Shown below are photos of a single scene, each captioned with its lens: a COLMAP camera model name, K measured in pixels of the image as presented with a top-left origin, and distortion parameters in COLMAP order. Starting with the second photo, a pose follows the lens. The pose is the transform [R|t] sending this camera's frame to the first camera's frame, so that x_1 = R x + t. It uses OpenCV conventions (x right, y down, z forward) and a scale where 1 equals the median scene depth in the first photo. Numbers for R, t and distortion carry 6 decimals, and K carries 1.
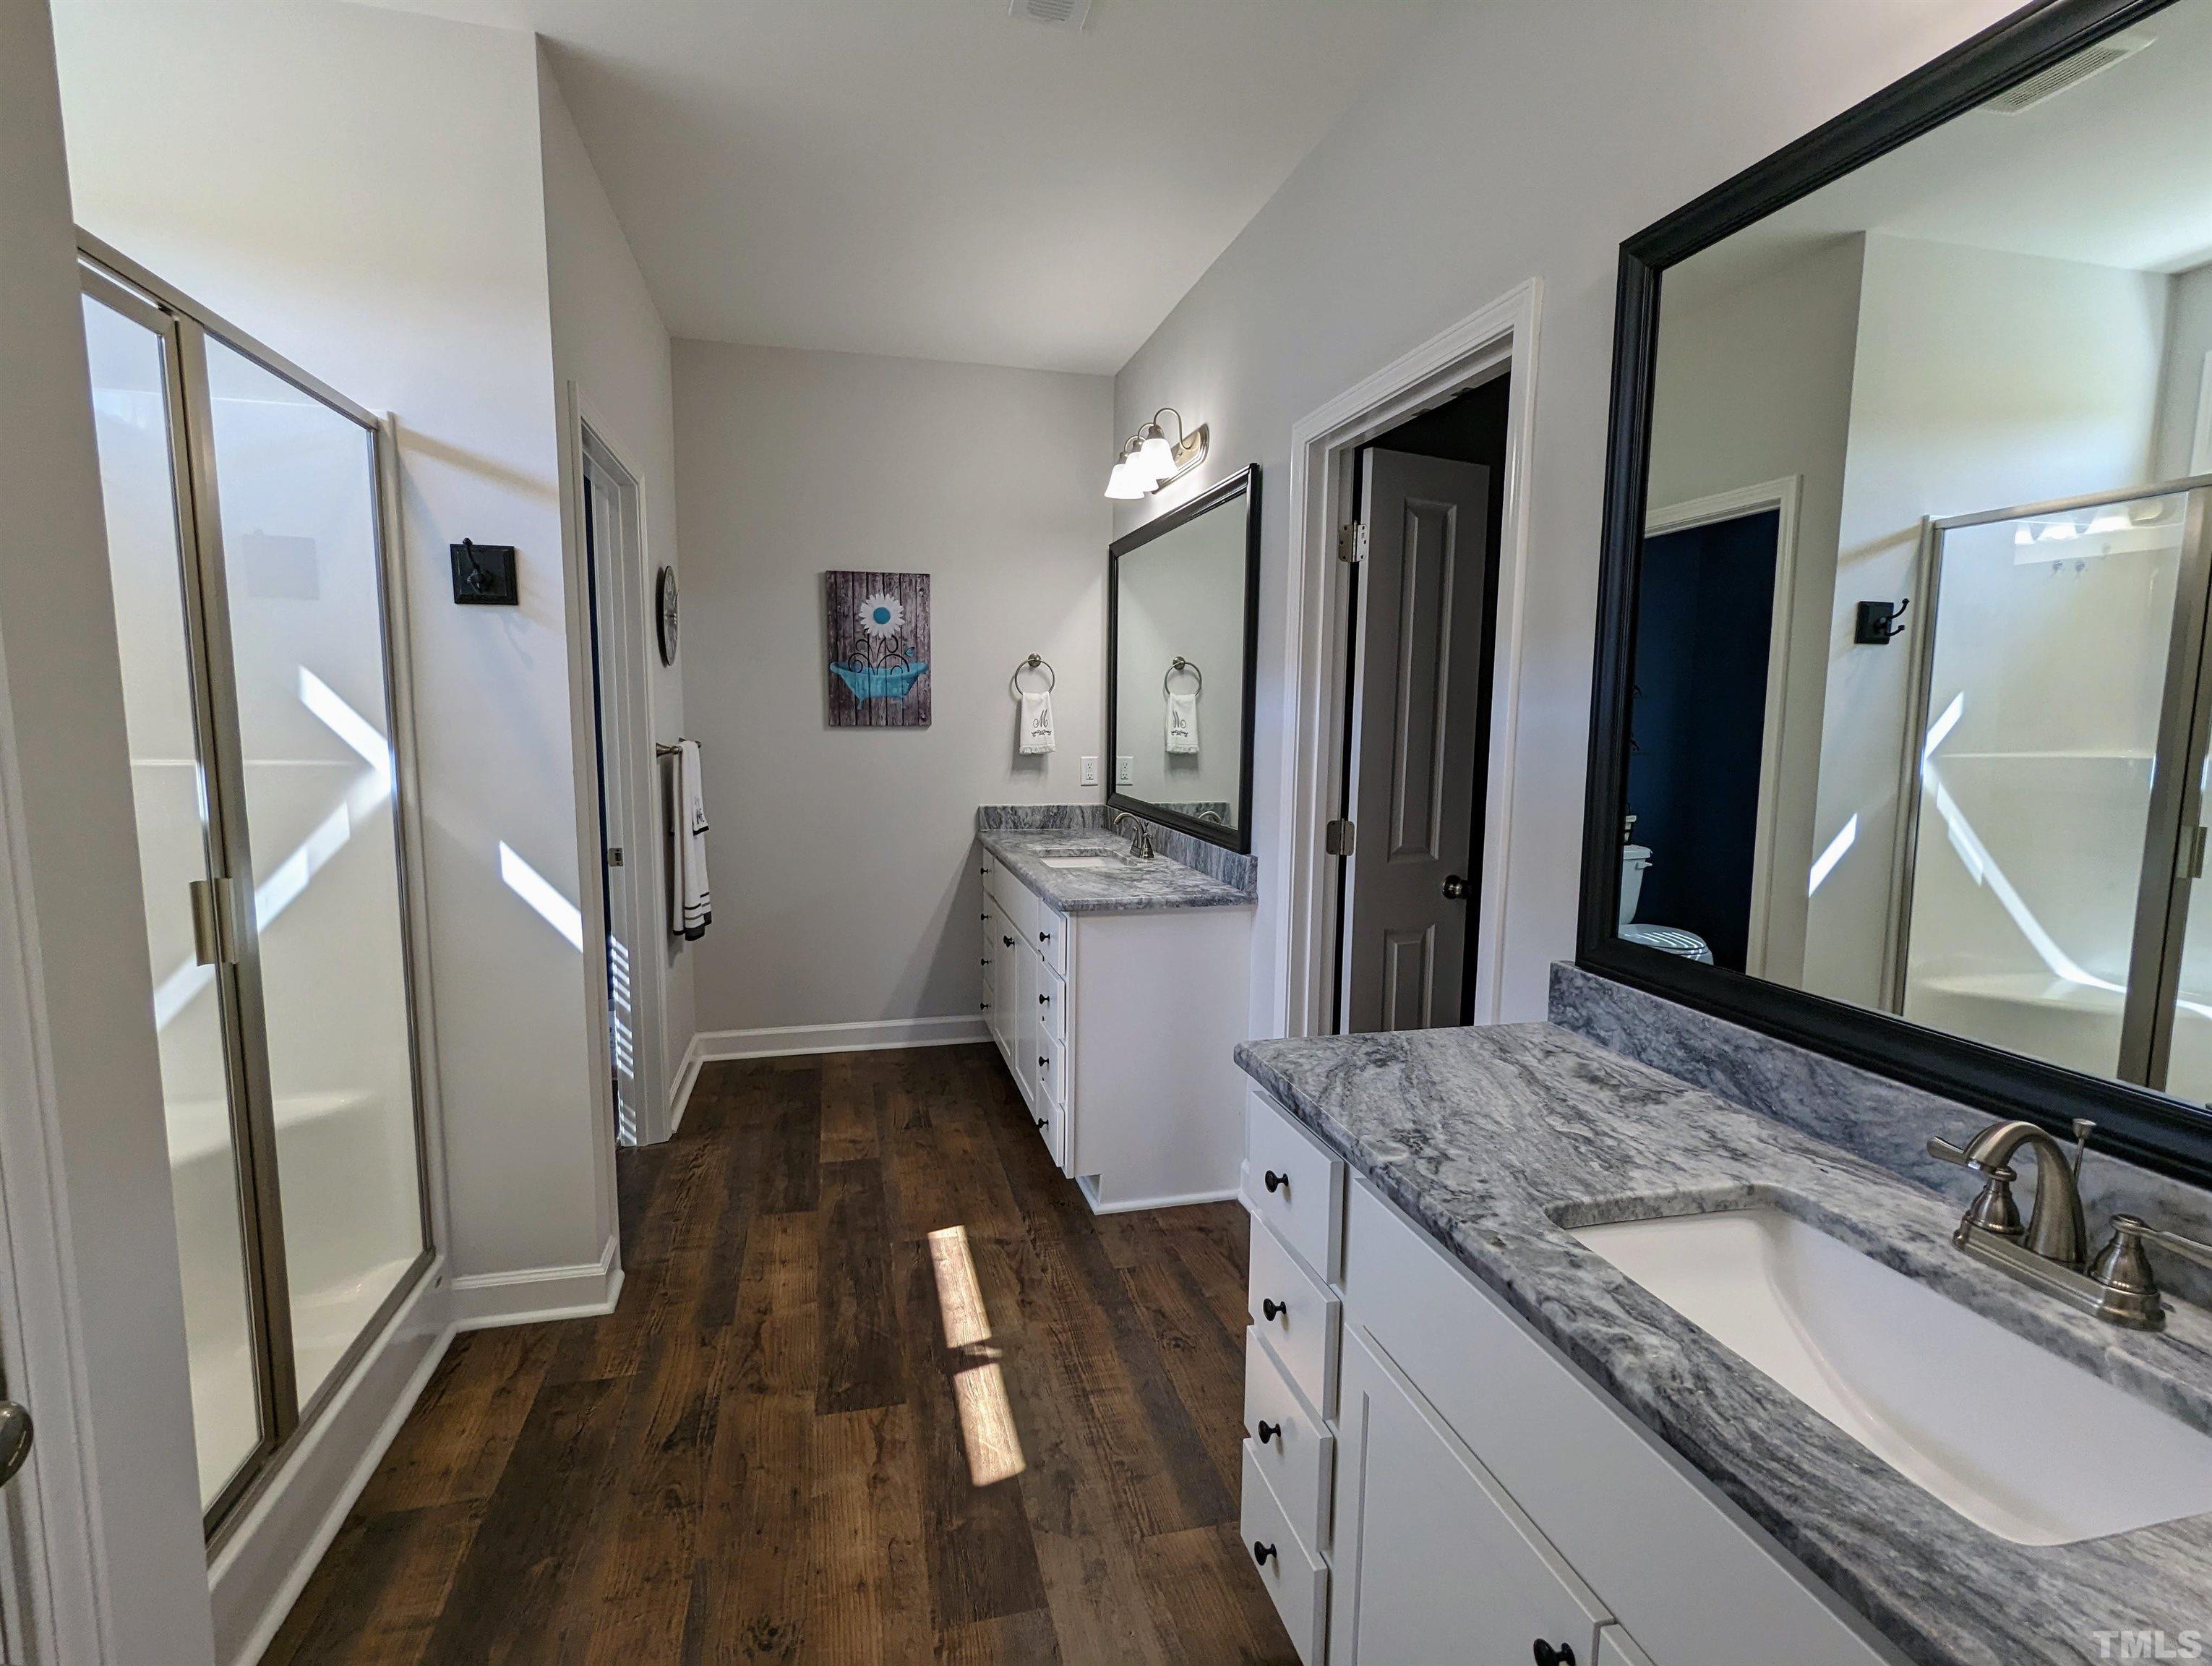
lens RADIAL K [[1059.5, 0, 1101.2], [0, 1059.5, 834.4], [0, 0, 1]] dist [-0.001889, 0.001696]
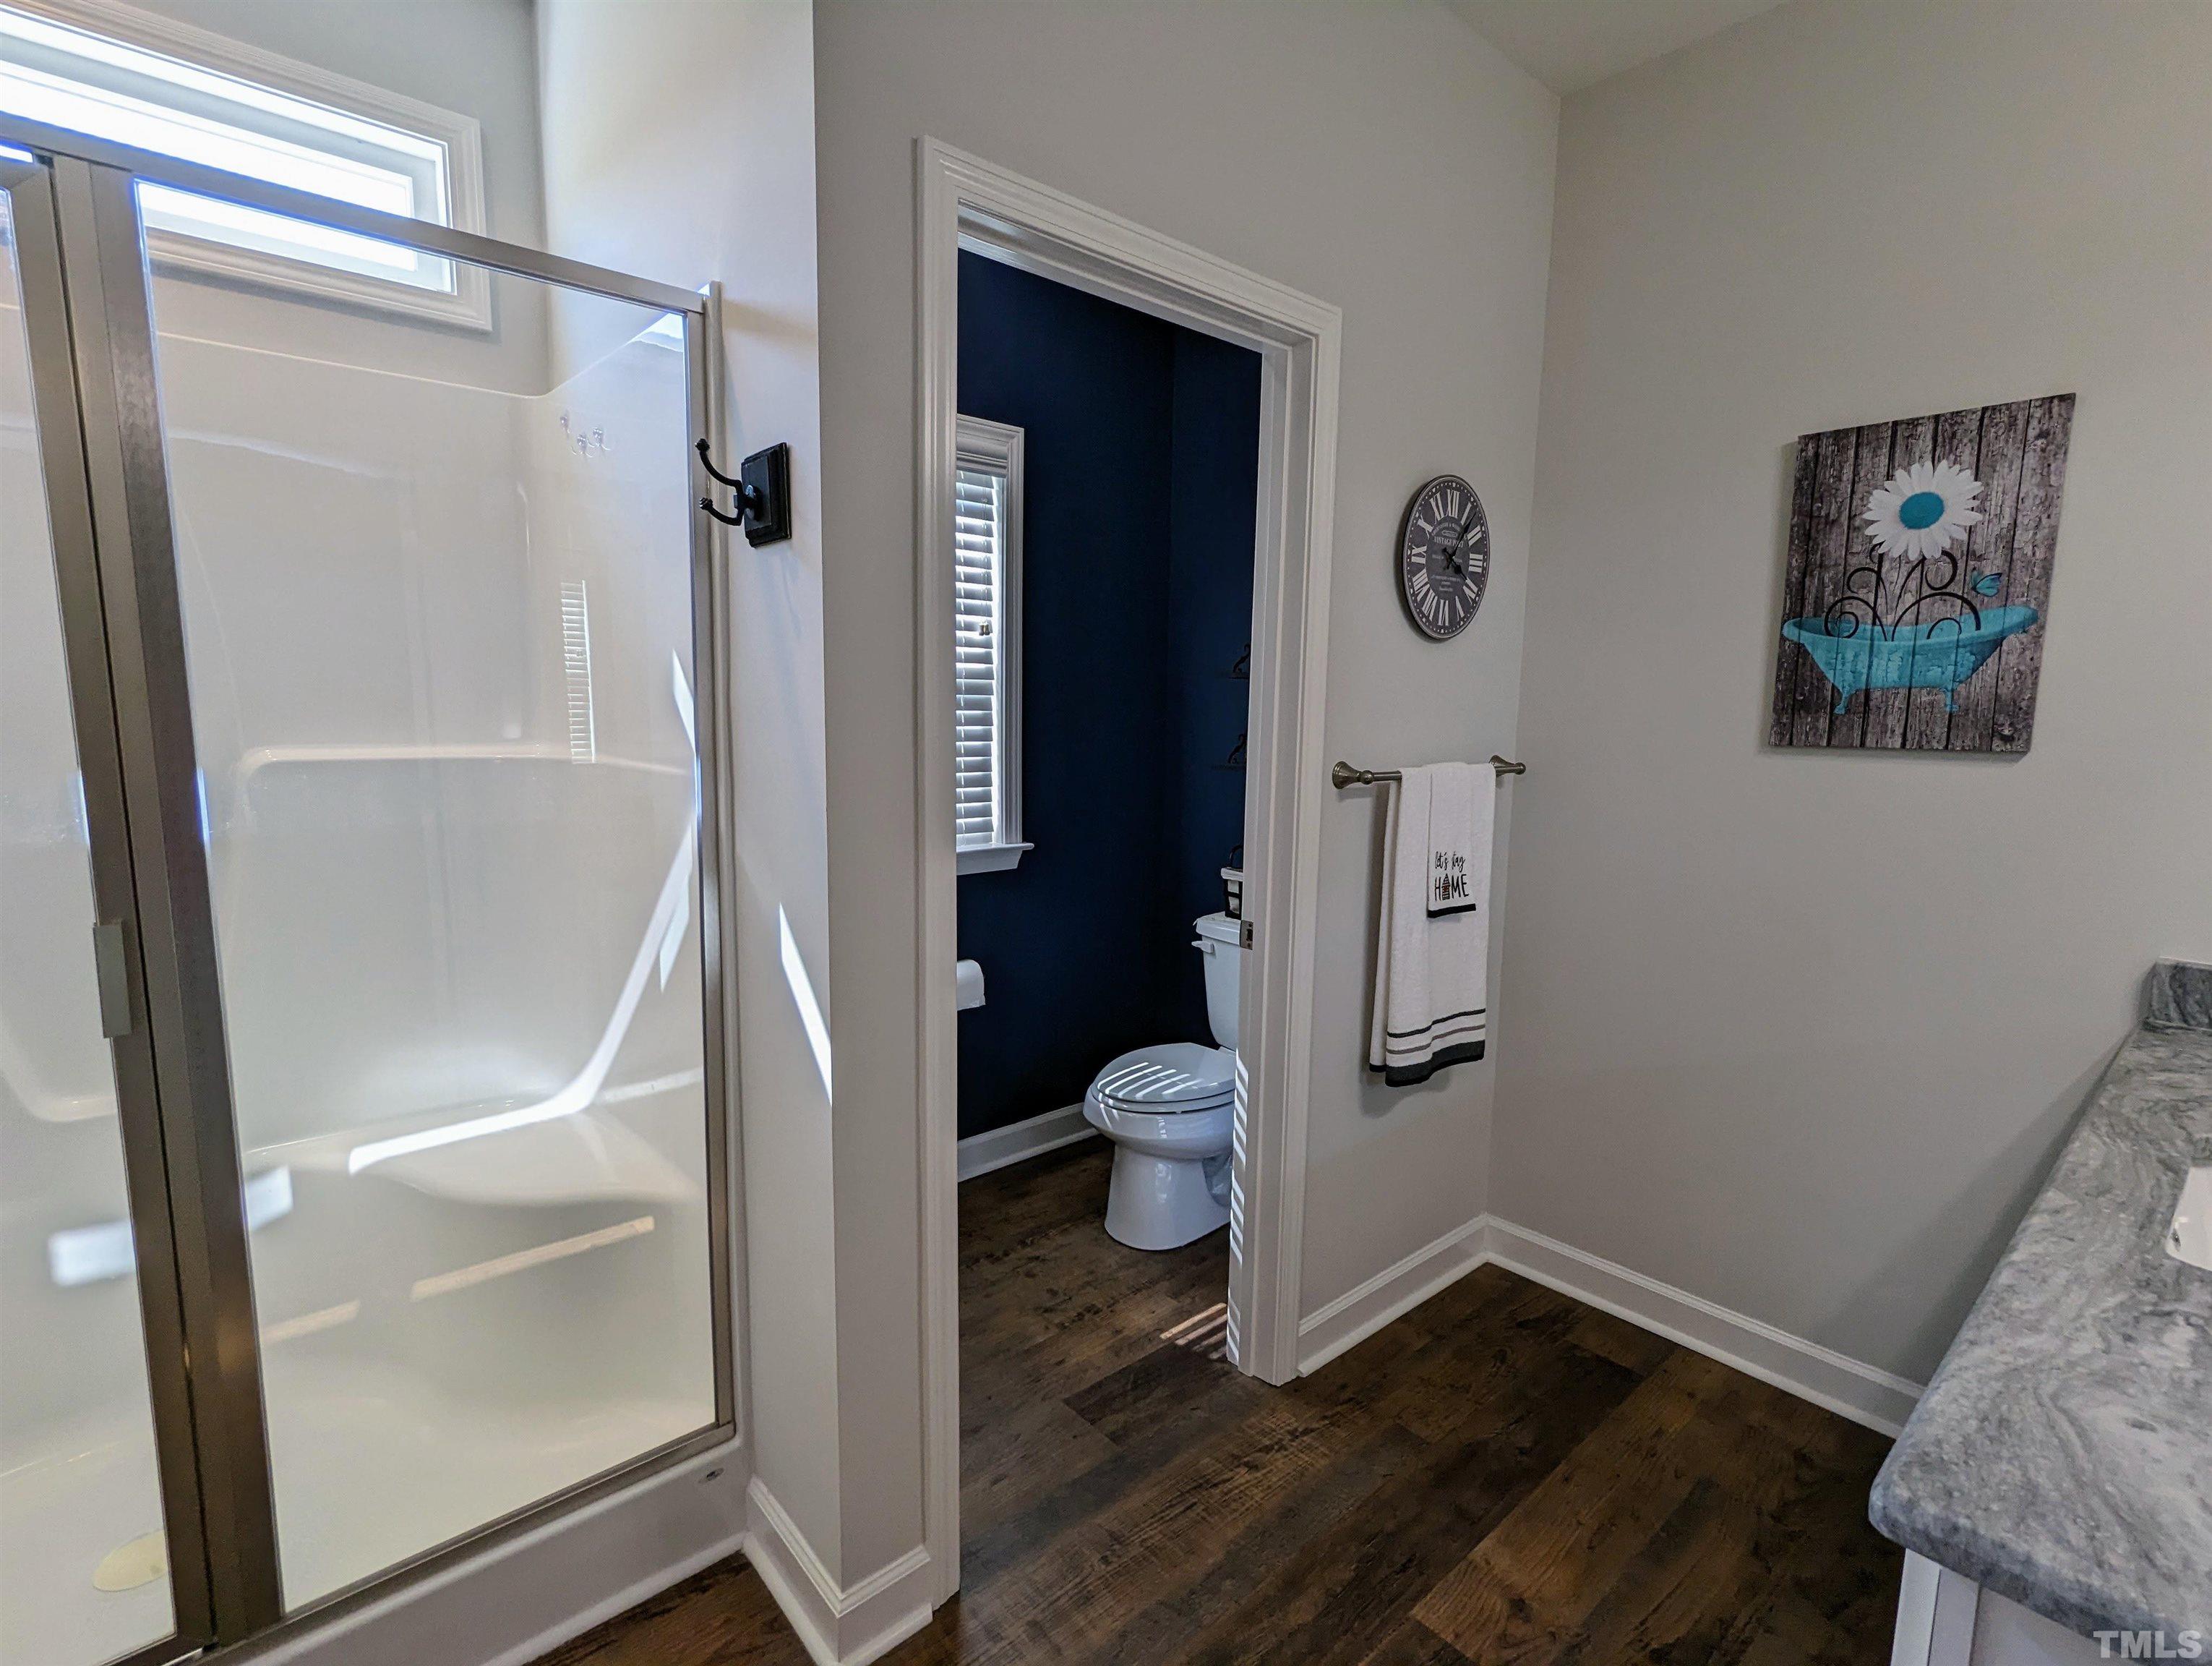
lens RADIAL K [[1059.5, 0, 1103.3], [0, 1059.5, 840.7], [0, 0, 1]] dist [-0.001889, 0.001696]
pose [[0.451374, 0.114683, -0.884935, 0.056466], [-0.111984, 0.991147, 0.071328, -0.057315], [0.885280, 0.066902, 0.460220, 0.483324]]
